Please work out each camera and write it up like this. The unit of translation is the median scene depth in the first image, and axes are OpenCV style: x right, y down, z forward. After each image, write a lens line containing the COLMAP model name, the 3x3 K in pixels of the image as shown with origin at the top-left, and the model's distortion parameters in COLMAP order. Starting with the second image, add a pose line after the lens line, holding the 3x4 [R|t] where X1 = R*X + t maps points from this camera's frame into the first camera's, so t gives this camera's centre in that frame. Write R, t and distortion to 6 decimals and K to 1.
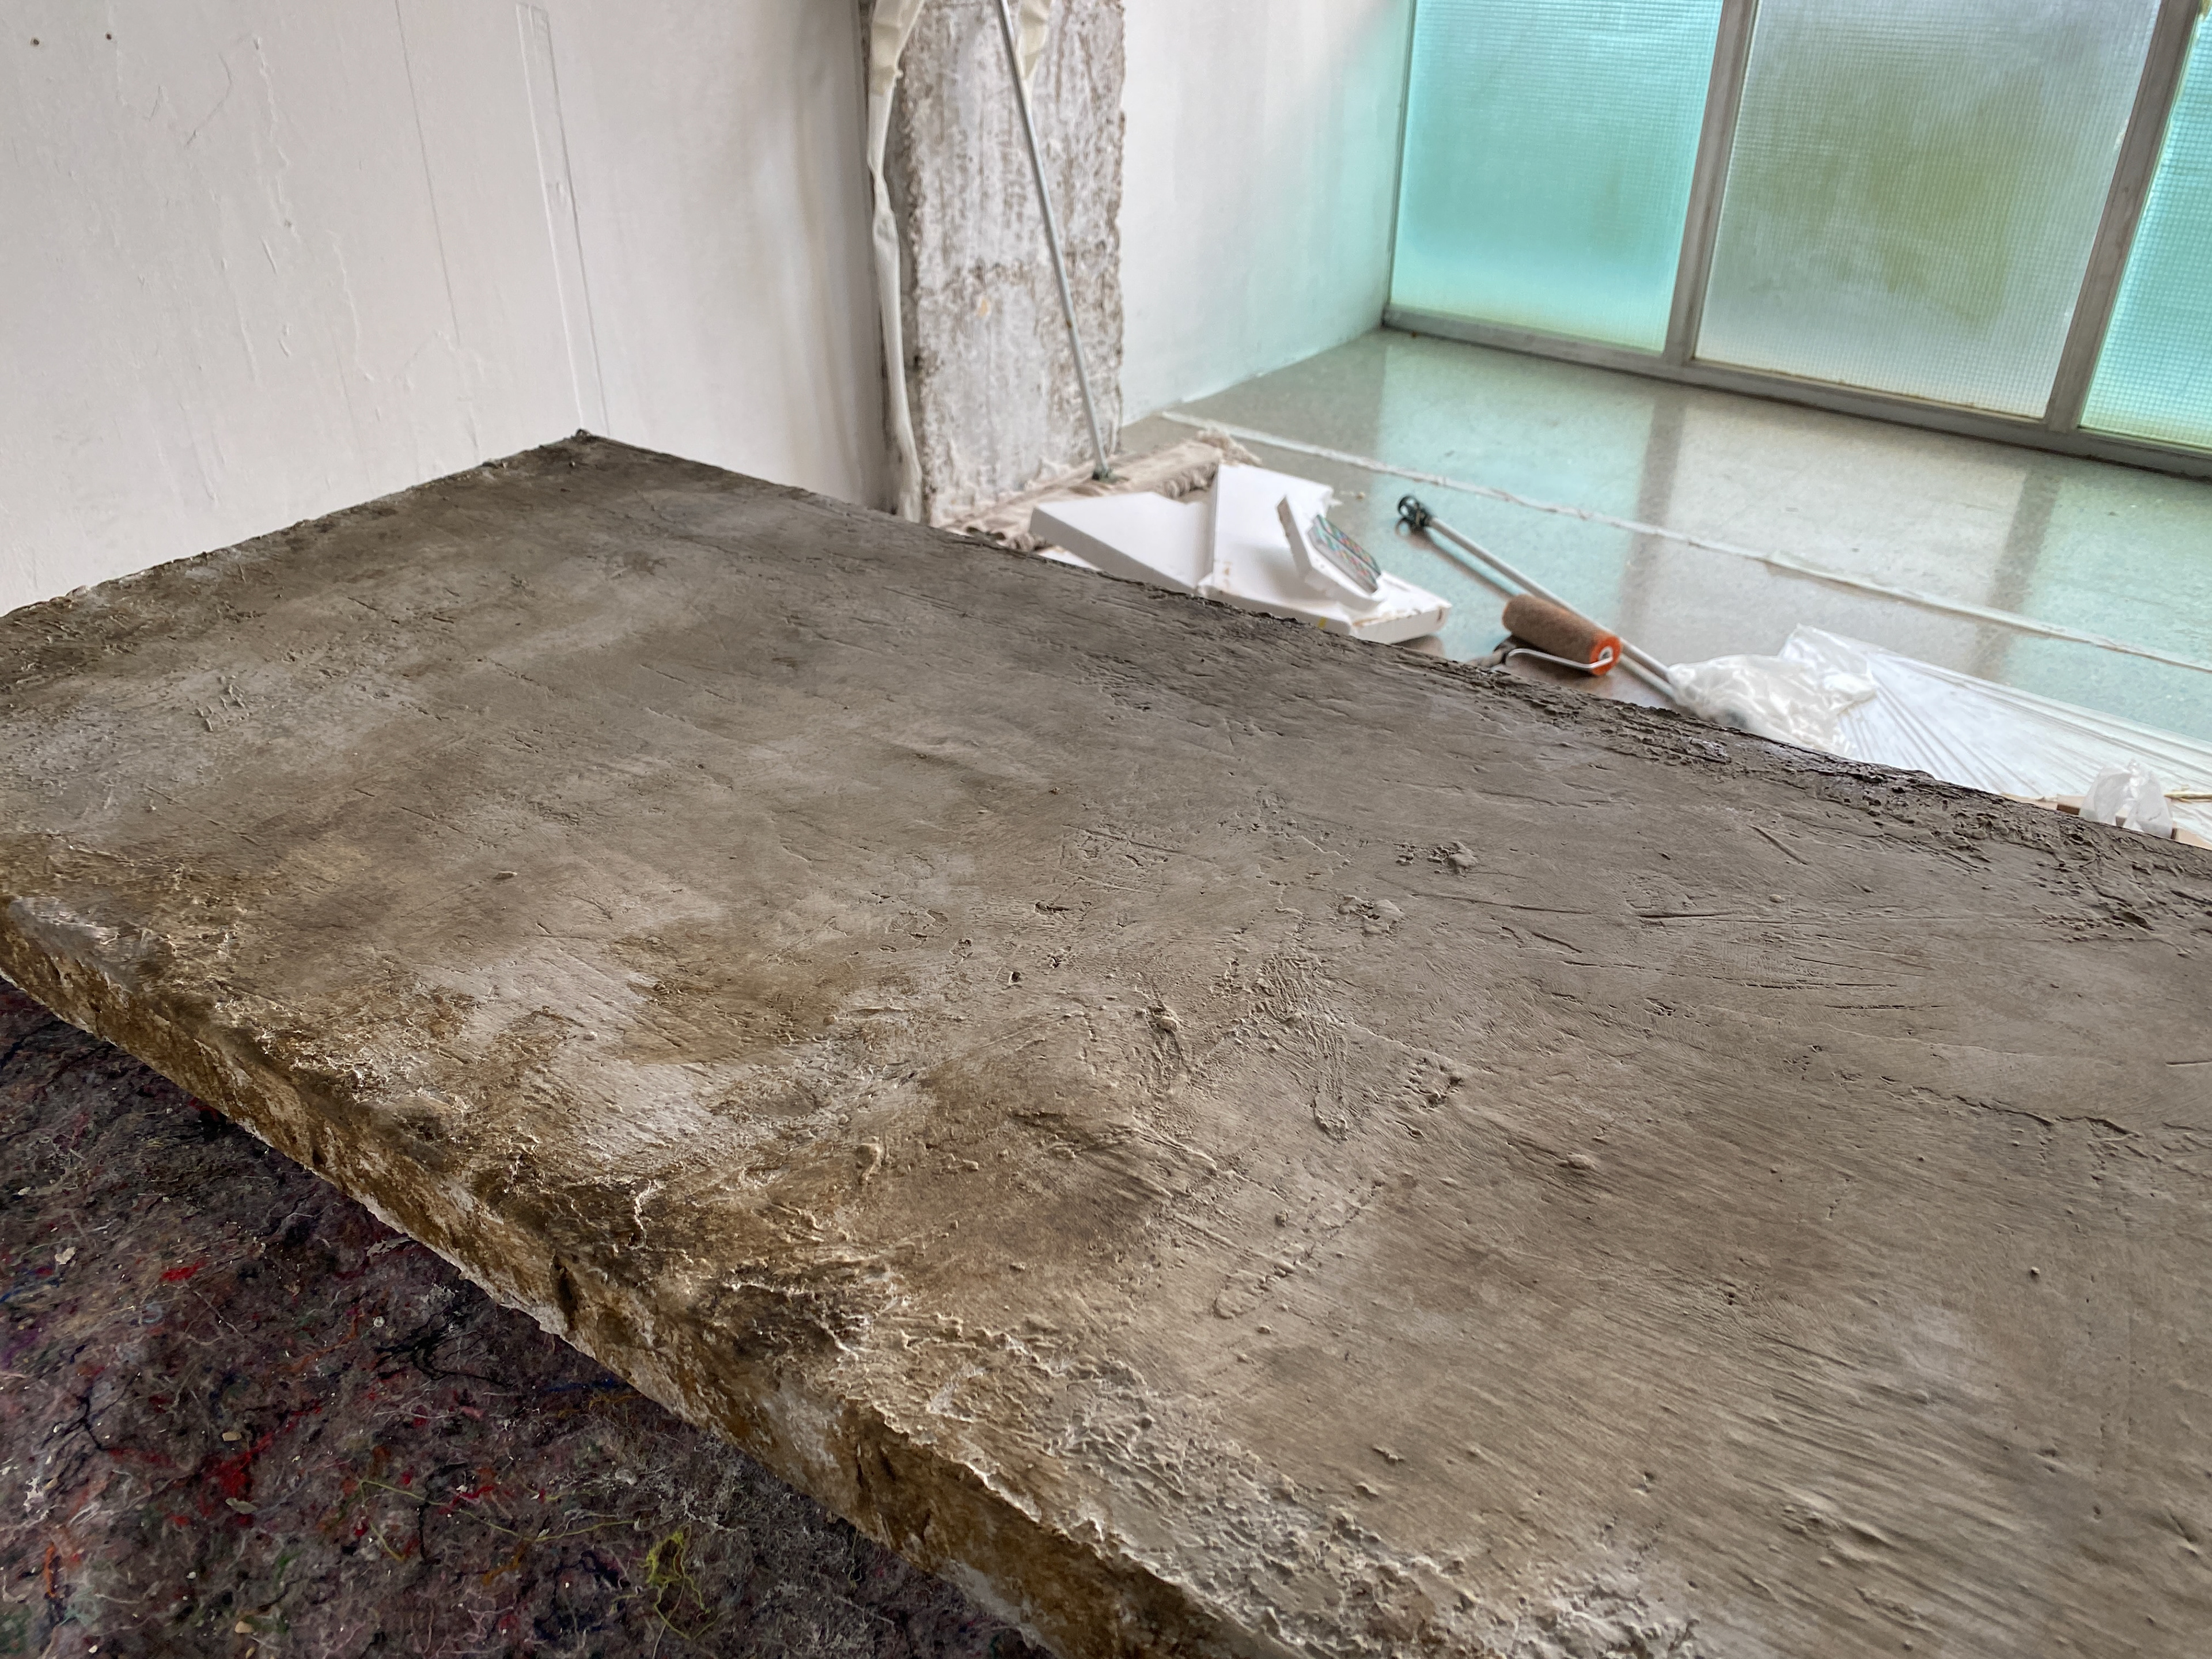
lens RADIAL K [[1712.6, 0, 1106.0], [0, 1712.6, 829.5], [0, 0, 1]] dist [-0.001147, 0.008085]
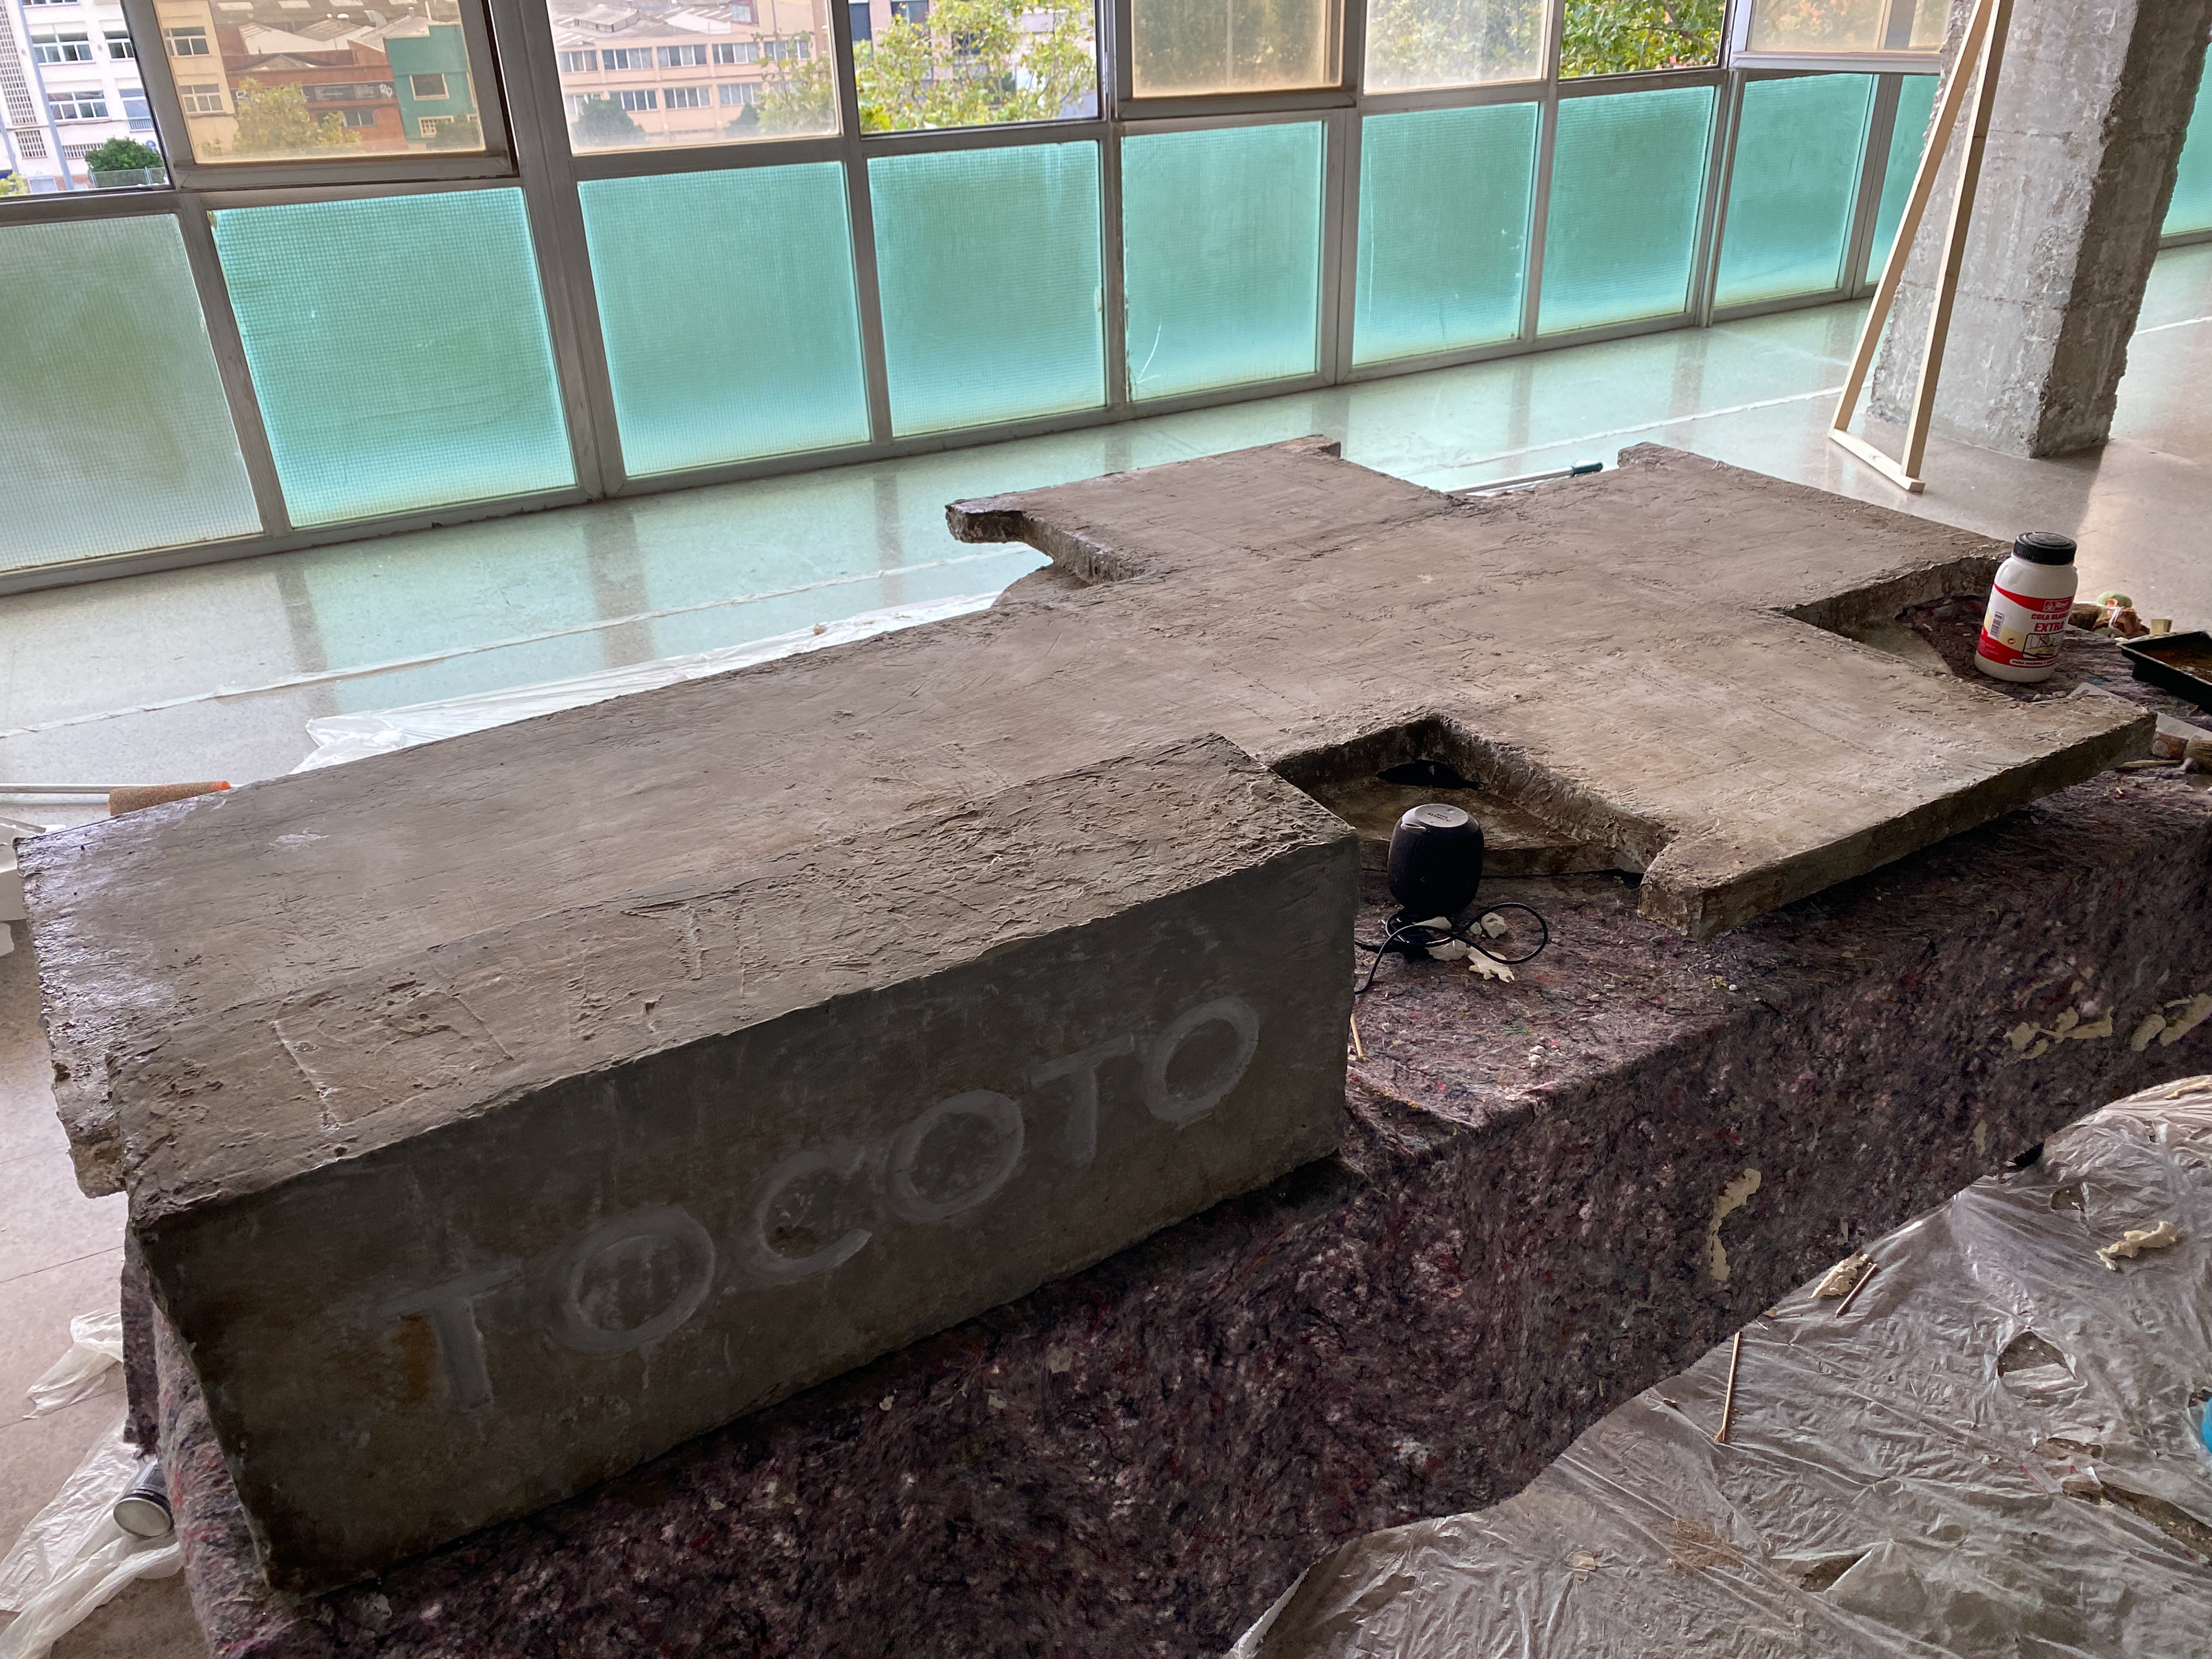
lens RADIAL K [[1686.8, 0, 1106.0], [0, 1686.8, 829.5], [0, 0, 1]] dist [0.053537, -0.079999]
pose [[0.380516, -0.443892, 0.811275, -0.383063], [0.479369, 0.844883, 0.237440, -0.053716], [-0.790831, 0.298551, 0.534279, -0.132697]]
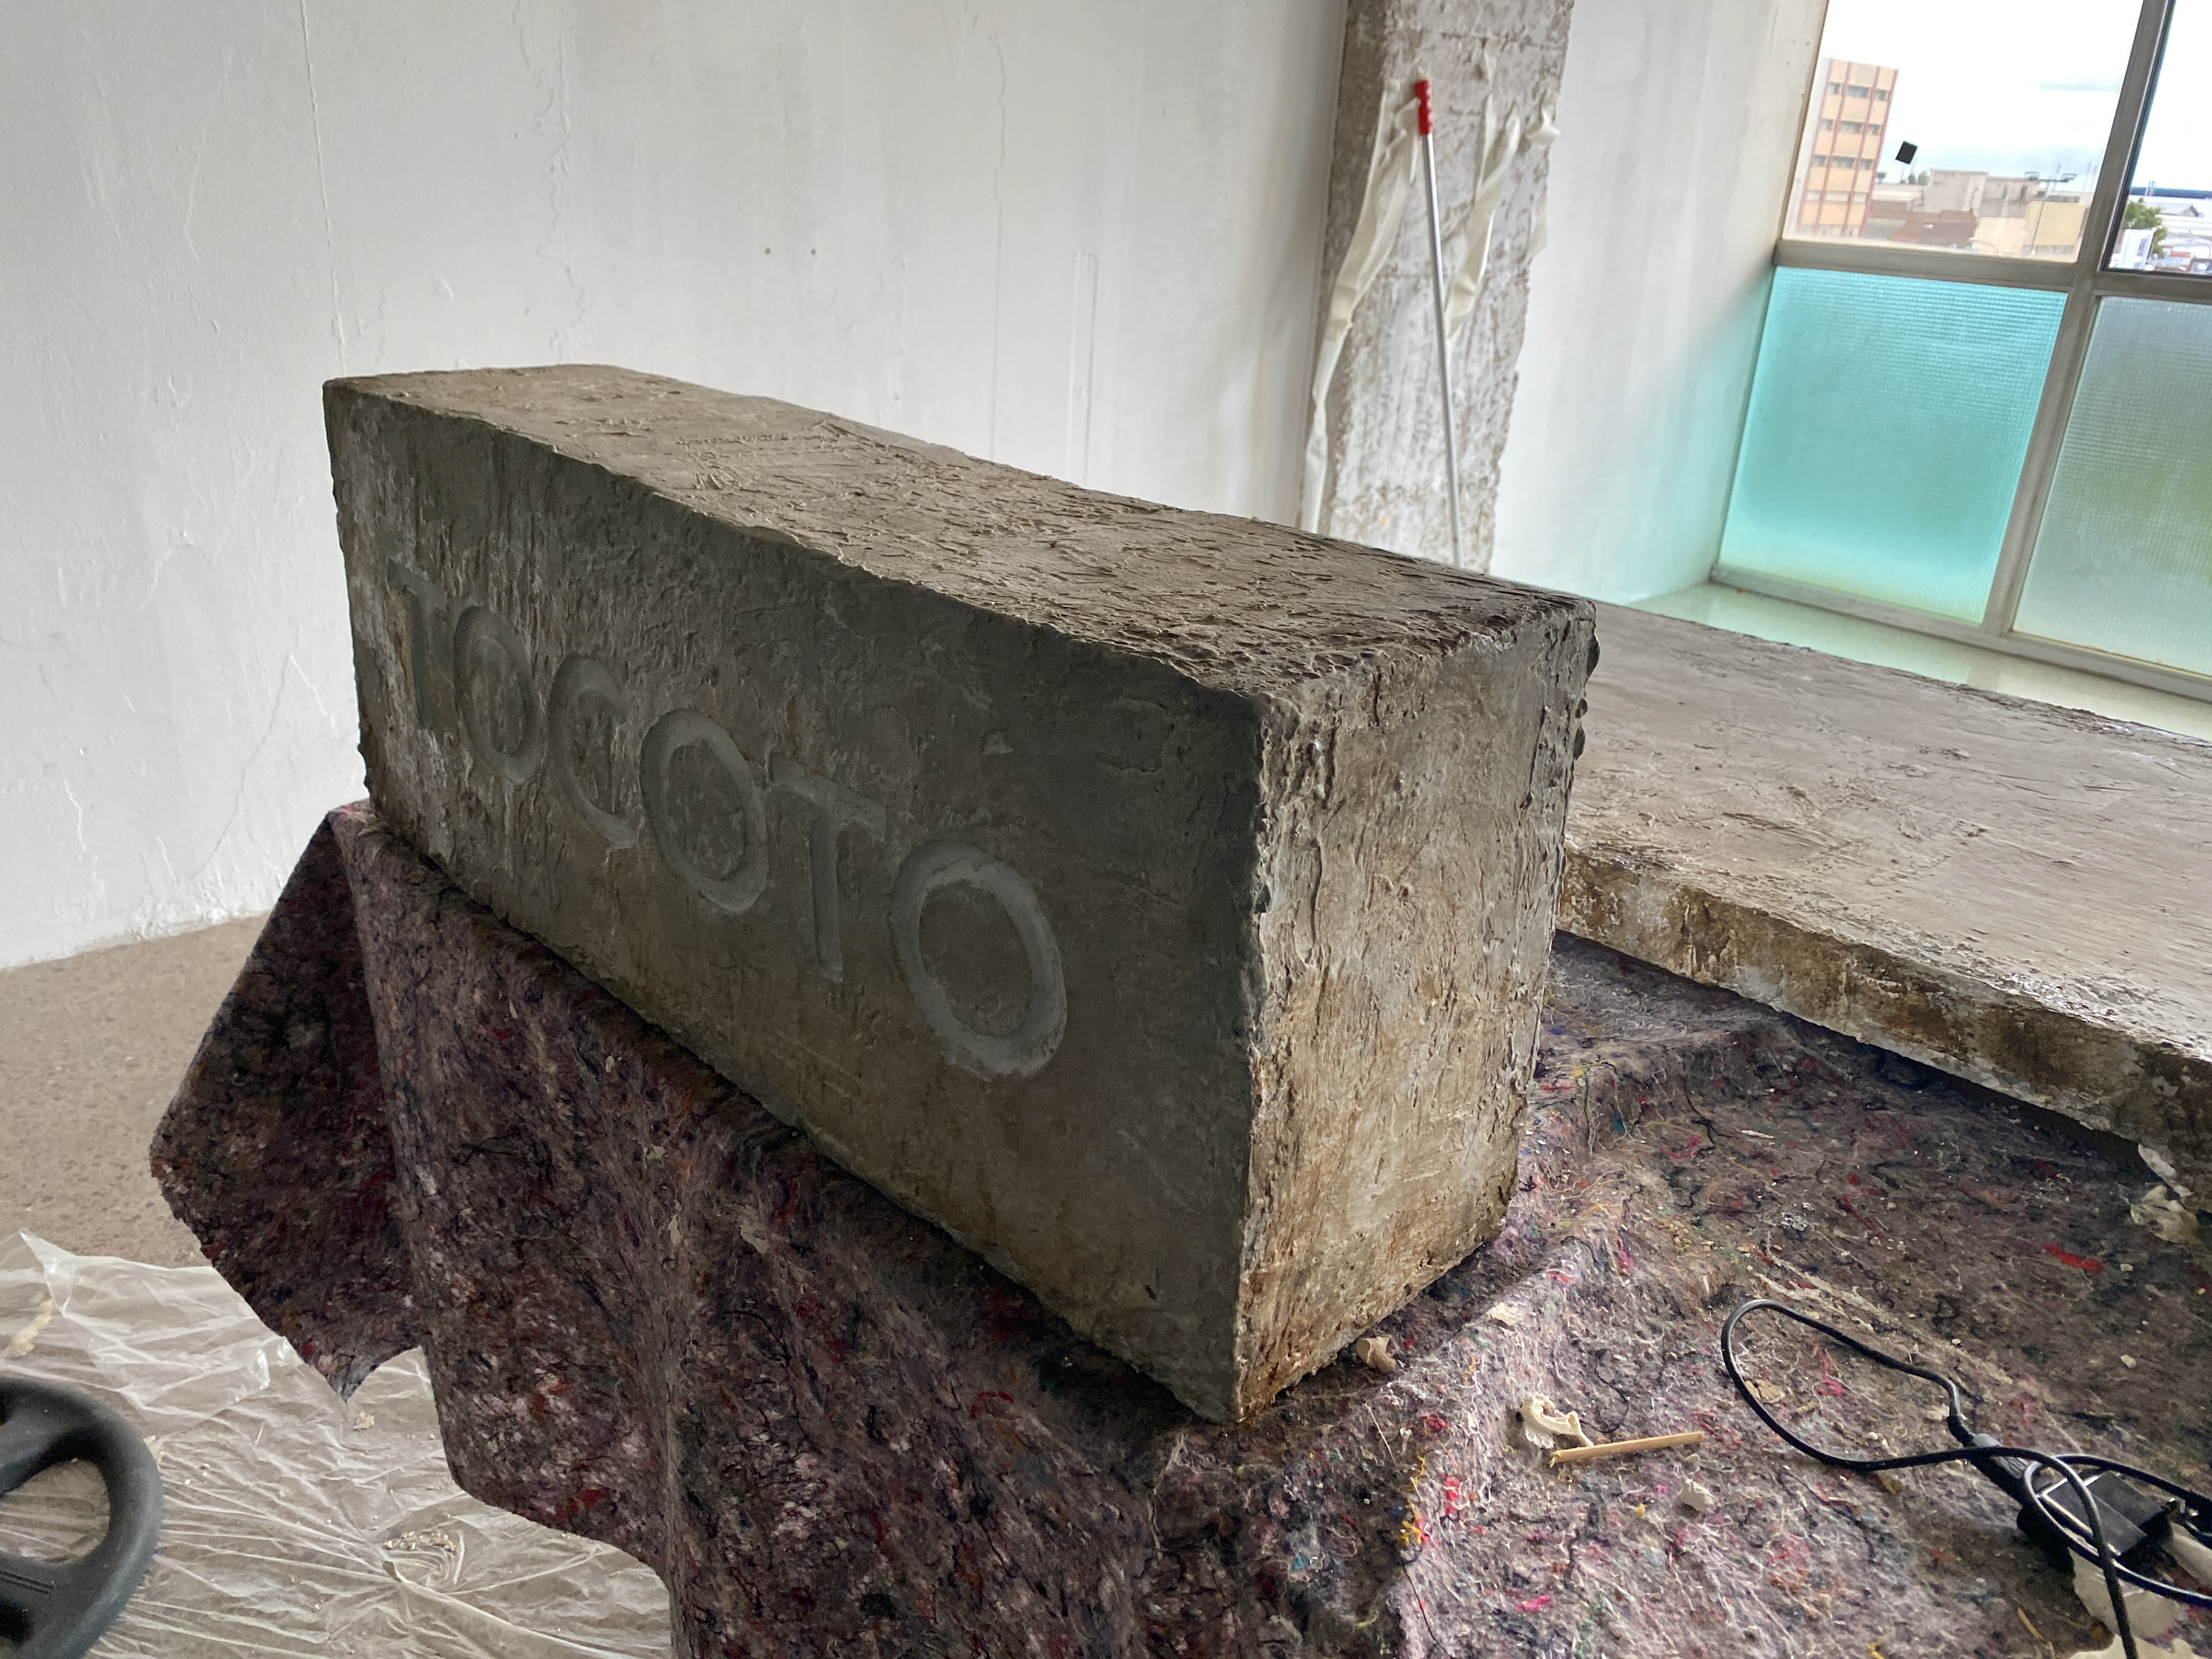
lens RADIAL K [[1686.8, 0, 1106.0], [0, 1686.8, 829.5], [0, 0, 1]] dist [0.053537, -0.079999]
pose [[0.984130, 0.111463, -0.138072, -0.076110], [-0.129965, 0.982535, -0.133168, 0.086768], [0.120817, 0.148999, 0.981429, -0.140535]]
